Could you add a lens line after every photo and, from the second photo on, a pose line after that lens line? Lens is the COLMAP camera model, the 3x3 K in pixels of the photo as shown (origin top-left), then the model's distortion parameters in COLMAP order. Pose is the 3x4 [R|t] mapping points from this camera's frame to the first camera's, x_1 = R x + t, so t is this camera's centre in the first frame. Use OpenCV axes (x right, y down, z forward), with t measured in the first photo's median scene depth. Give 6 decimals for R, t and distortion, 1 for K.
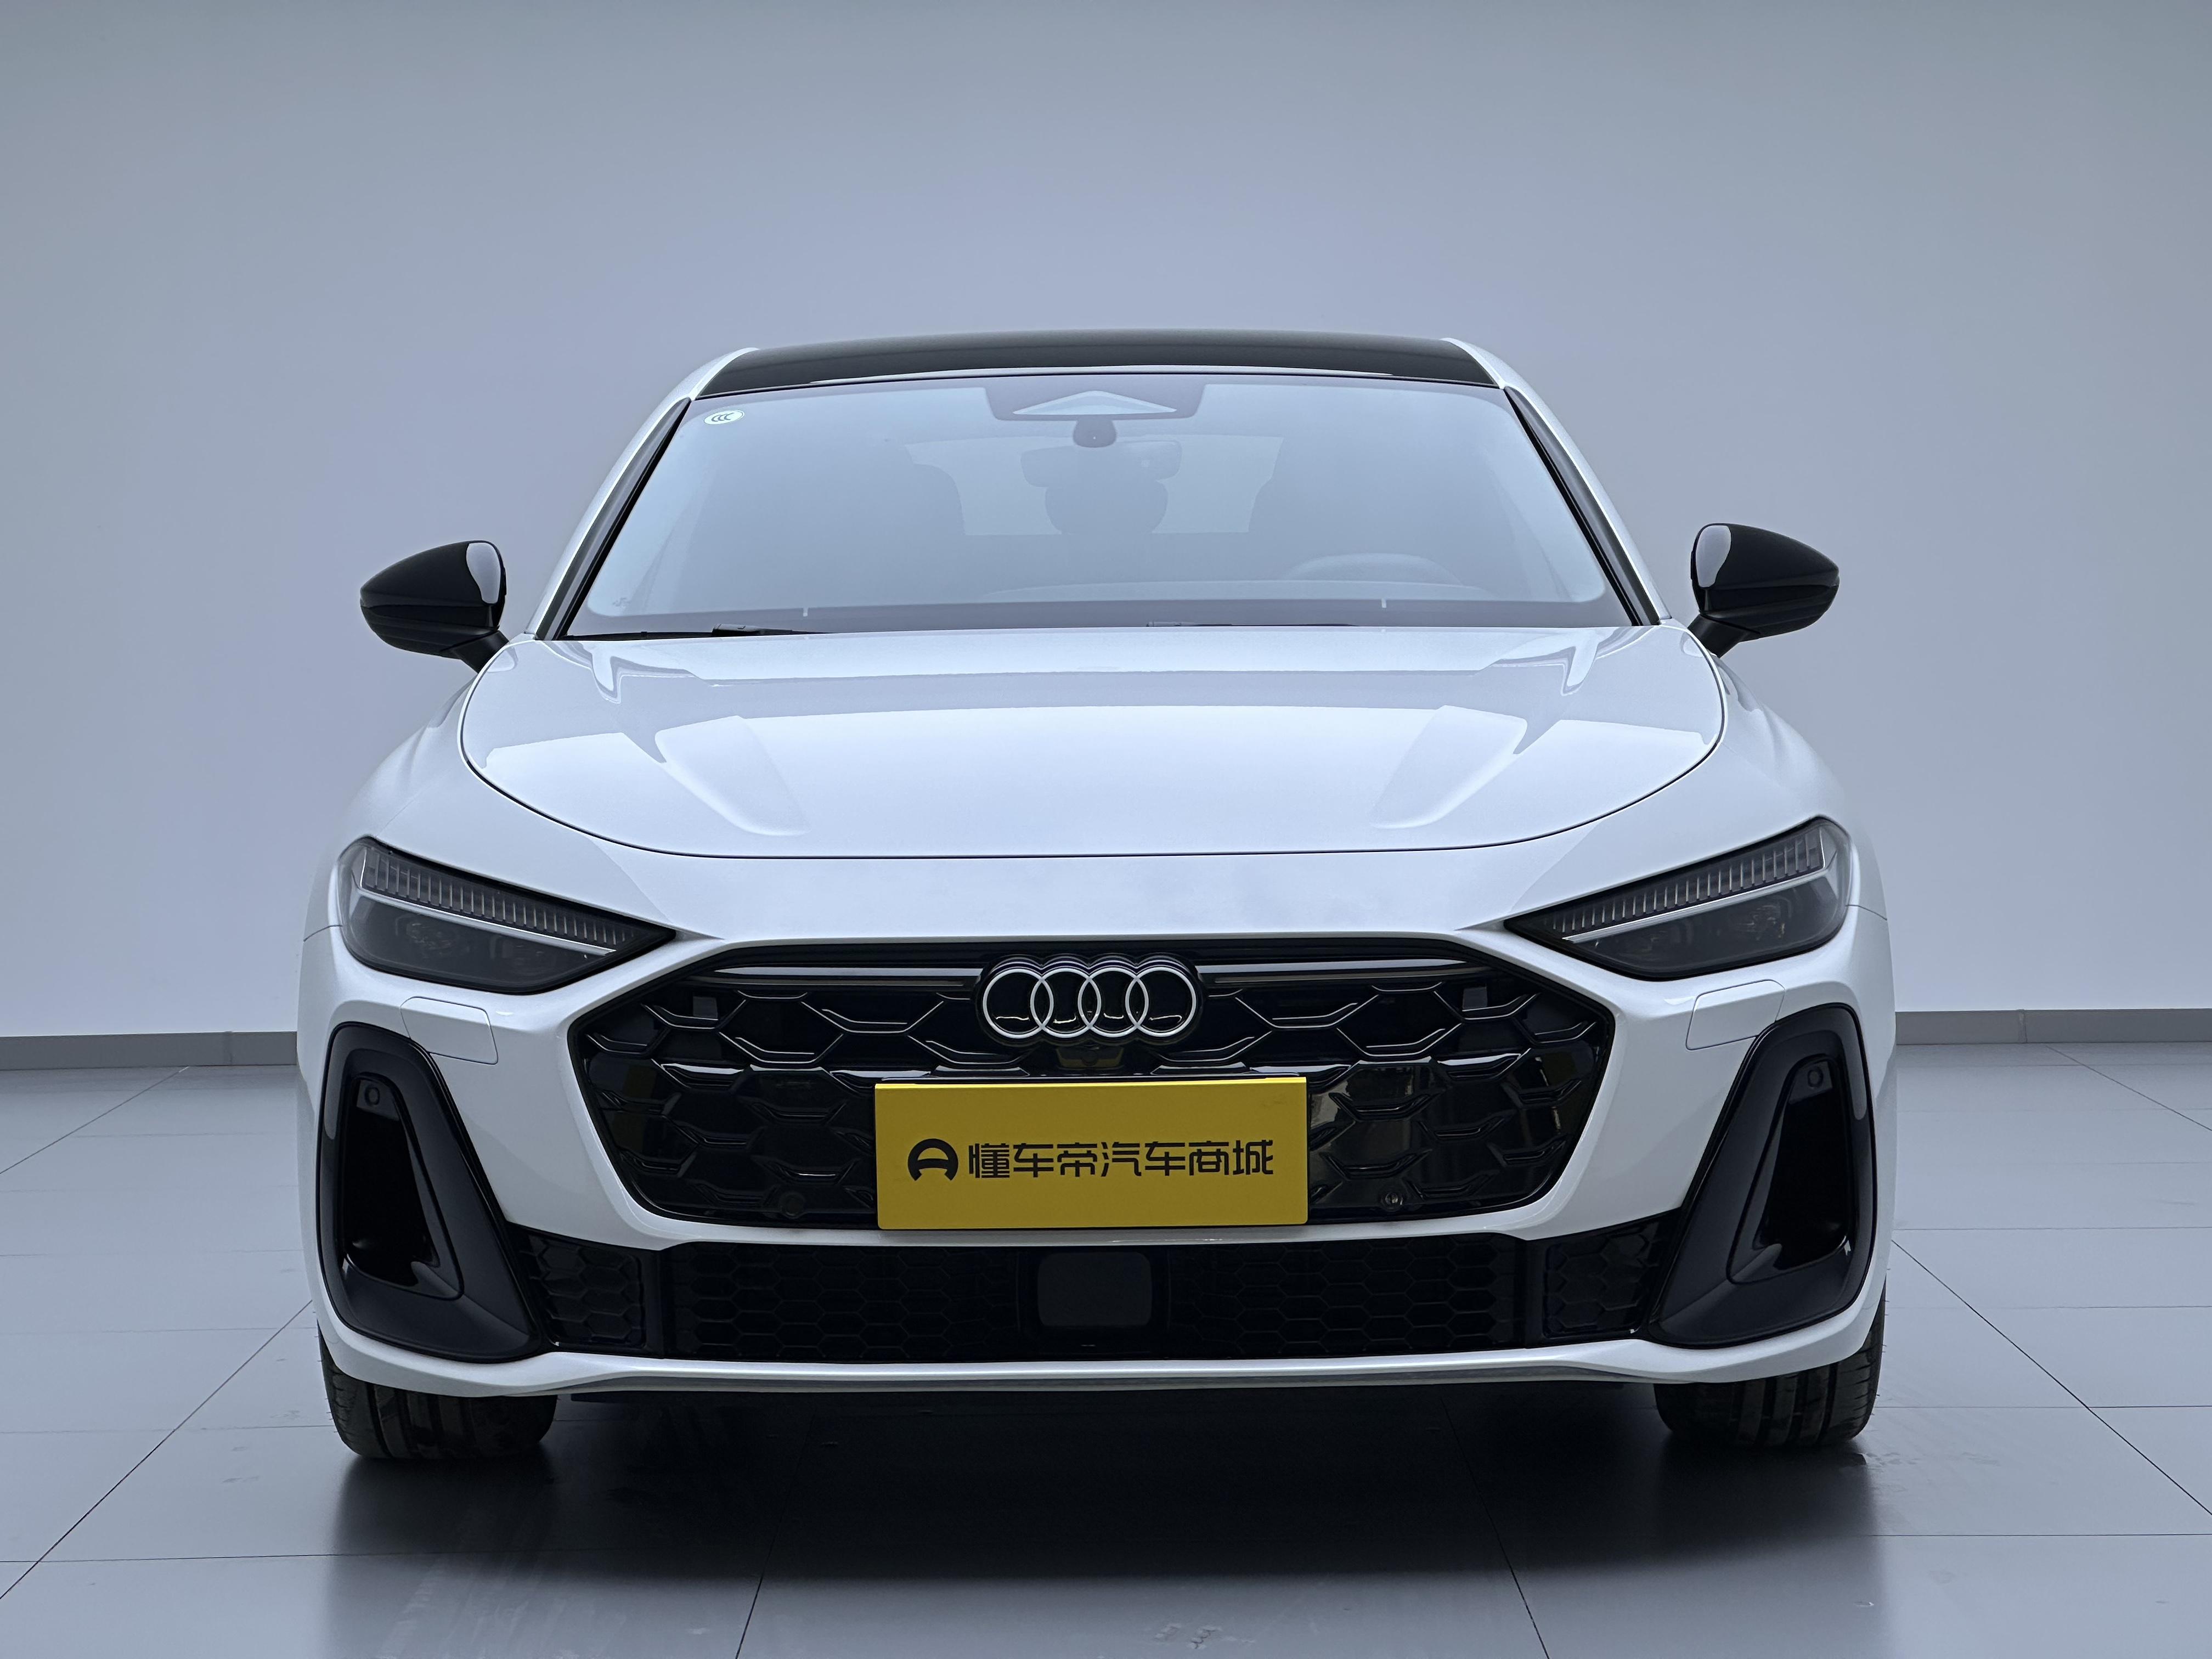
lens RADIAL K [[5065.0, 0, 1106.5], [0, 5065.0, 831.3], [0, 0, 1]] dist [-0.275332, 0.000000]
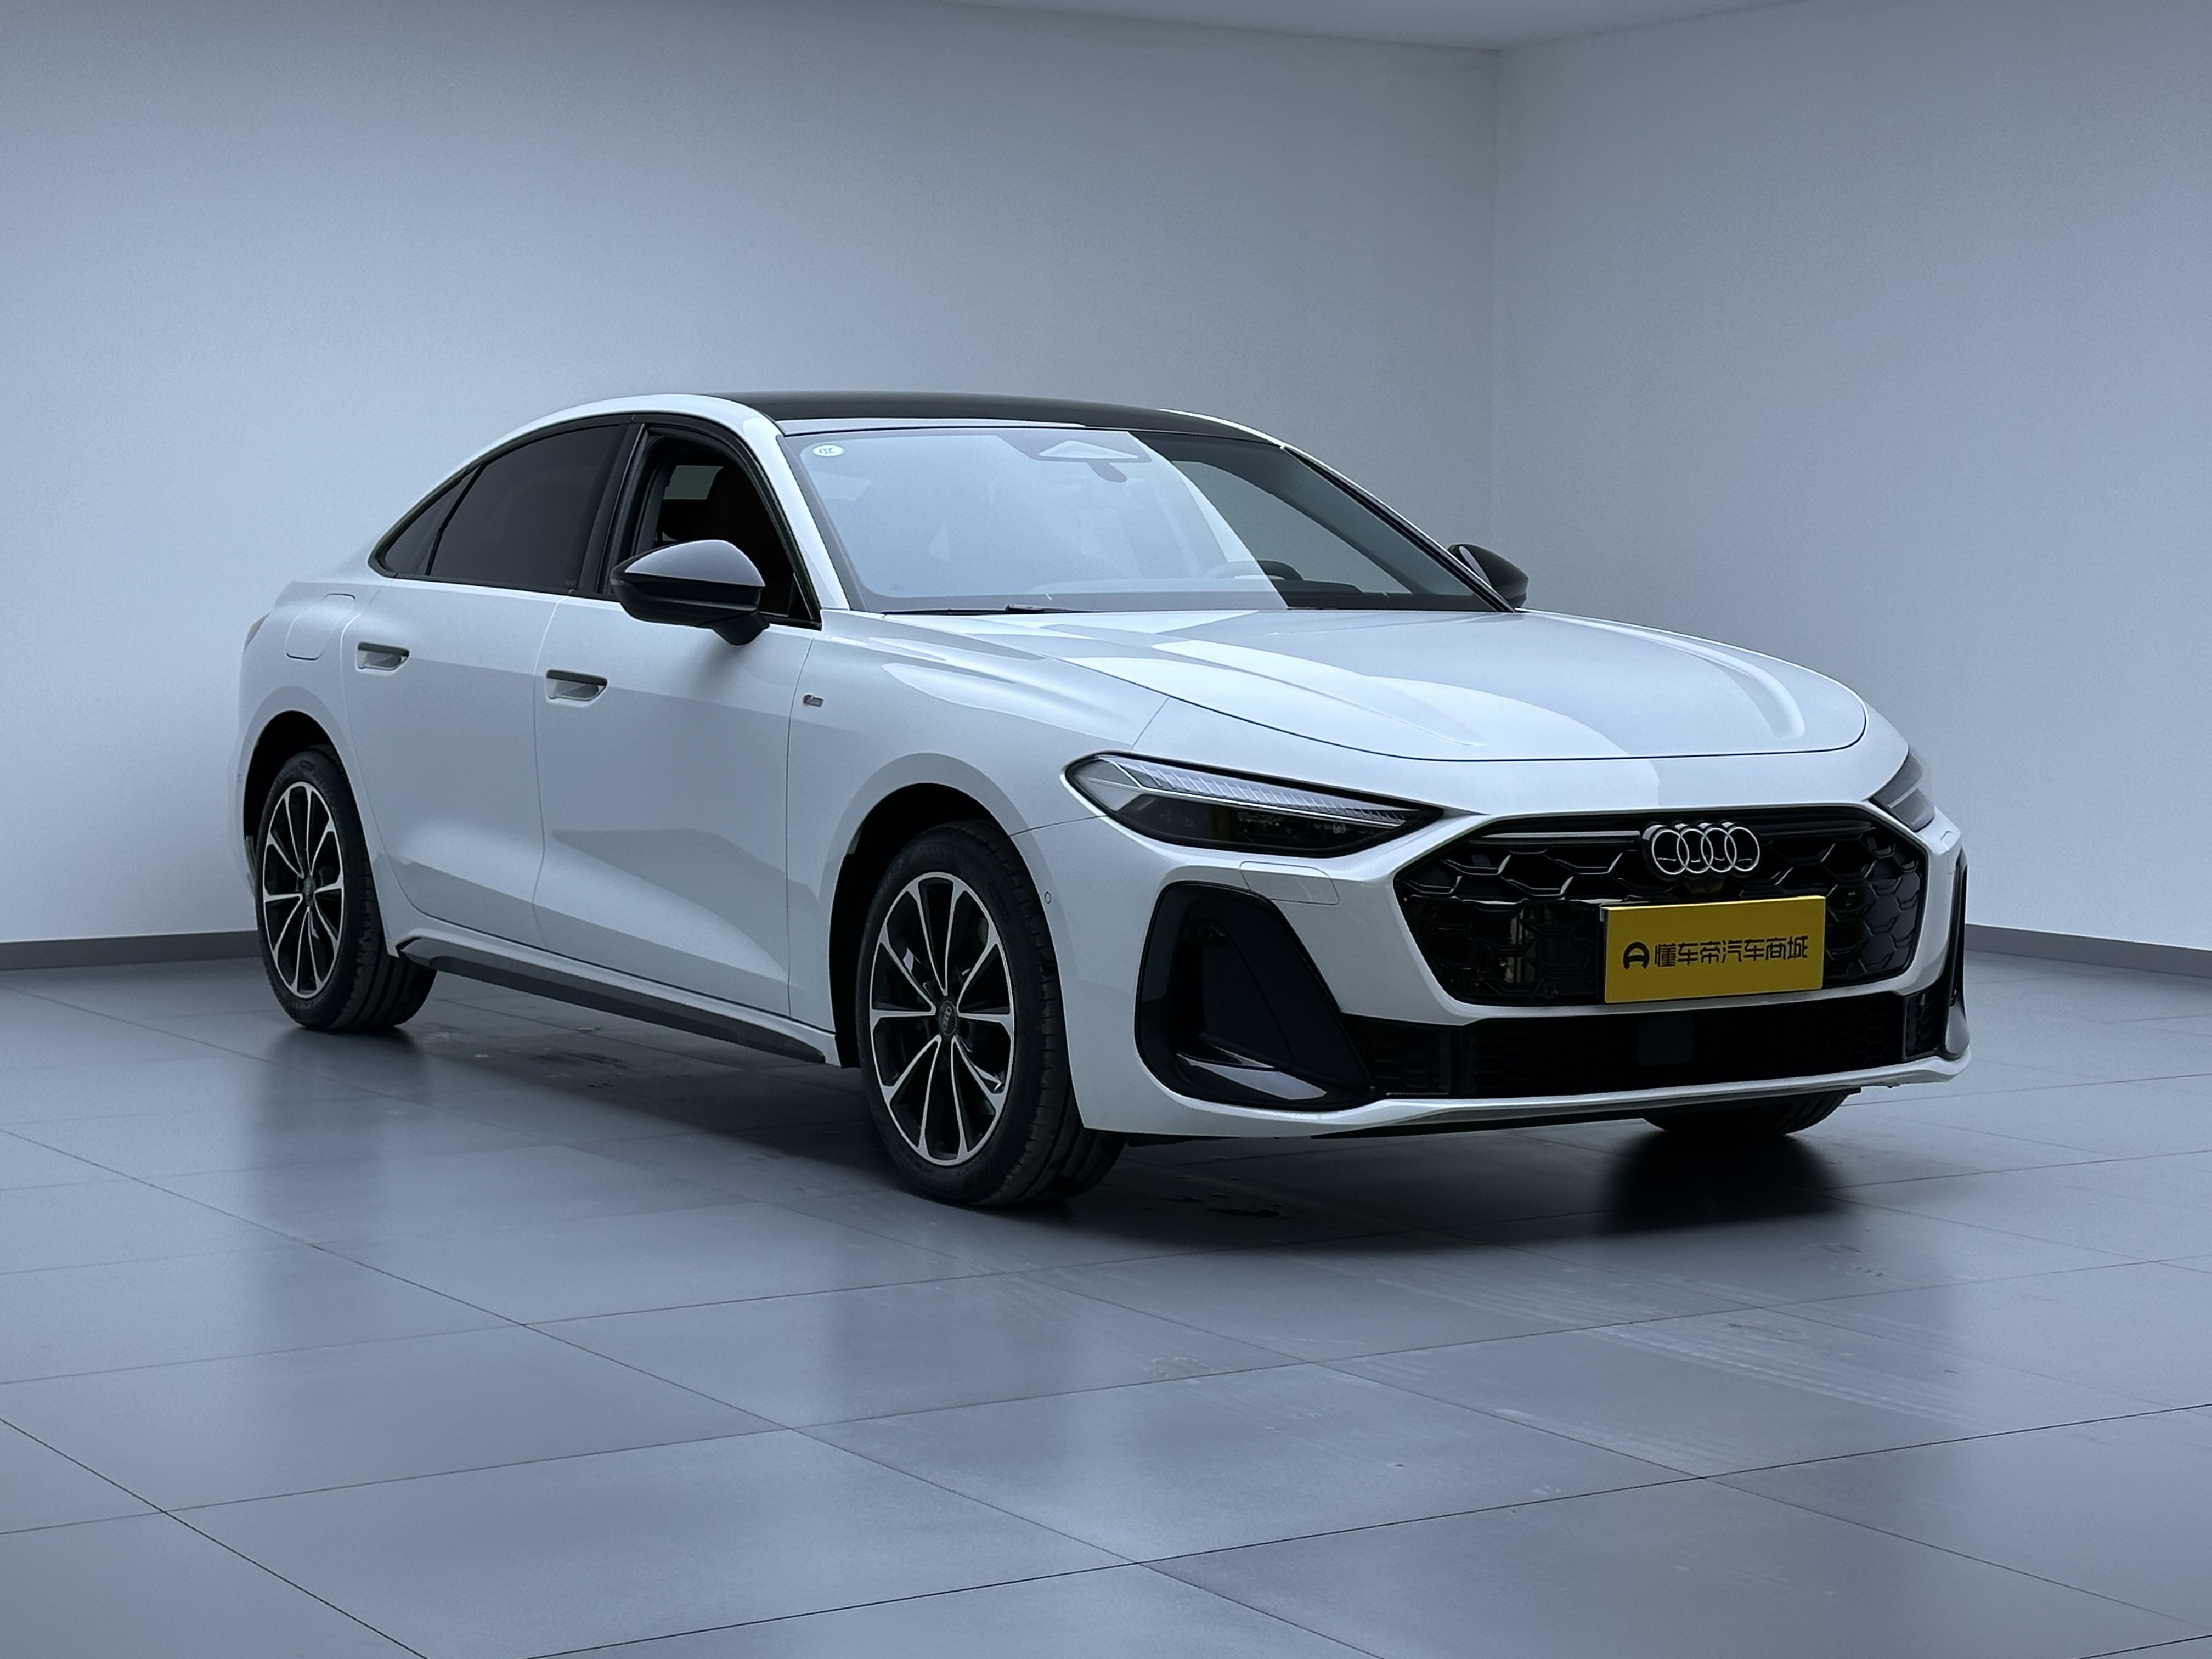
lens RADIAL K [[4162.9, 0, 1109.5], [0, 4162.9, 826.5], [0, 0, 1]] dist [0.182509, 0.000000]
pose [[0.859487, -0.020049, 0.510764, -0.809454], [0.015182, 0.999791, 0.013698, 0.006213], [-0.510932, -0.004019, 0.859612, -0.002251]]
